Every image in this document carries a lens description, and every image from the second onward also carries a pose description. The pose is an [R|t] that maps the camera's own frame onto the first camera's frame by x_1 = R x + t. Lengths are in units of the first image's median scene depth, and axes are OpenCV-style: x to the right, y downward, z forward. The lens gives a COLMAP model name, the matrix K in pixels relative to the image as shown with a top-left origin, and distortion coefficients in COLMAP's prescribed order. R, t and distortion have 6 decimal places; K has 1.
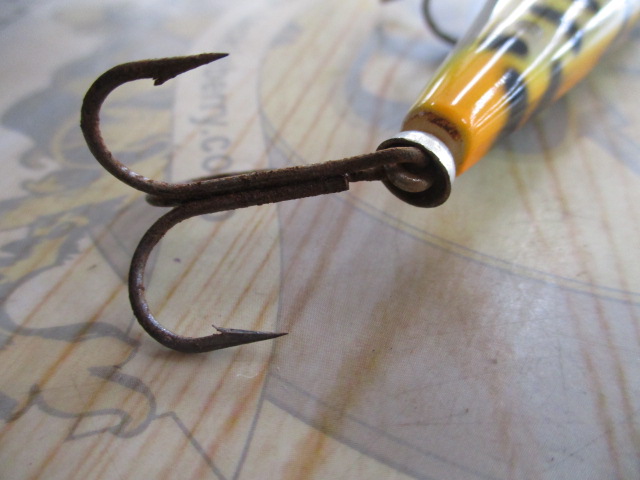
lens RADIAL K [[530.1, 0, 321.1], [0, 530.1, 240.3], [0, 0, 1]] dist [-0.016243, -0.000170]
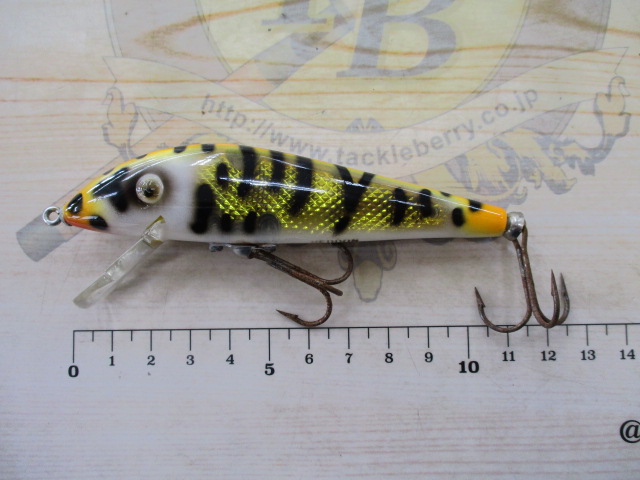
lens RADIAL K [[530.1, 0, 318.2], [0, 530.1, 238.5], [0, 0, 1]] dist [-0.016243, -0.000170]
pose [[-0.294136, -0.952285, 0.081467, -0.832004], [0.683203, -0.149884, 0.714681, -2.936179], [-0.668369, 0.265872, 0.694690, 0.140553]]
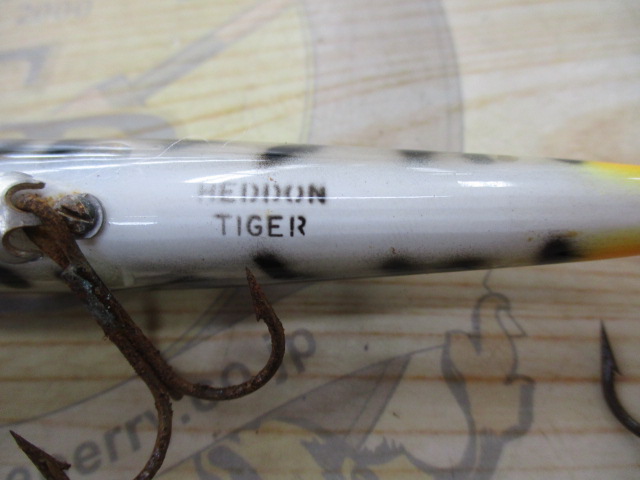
lens RADIAL K [[530.1, 0, 321.8], [0, 530.1, 238.2], [0, 0, 1]] dist [-0.016243, -0.000170]
pose [[-0.298359, -0.850520, 0.433125, -0.568116], [0.745103, 0.076047, 0.662600, -0.887787], [-0.596492, 0.520415, 0.611036, 0.187956]]
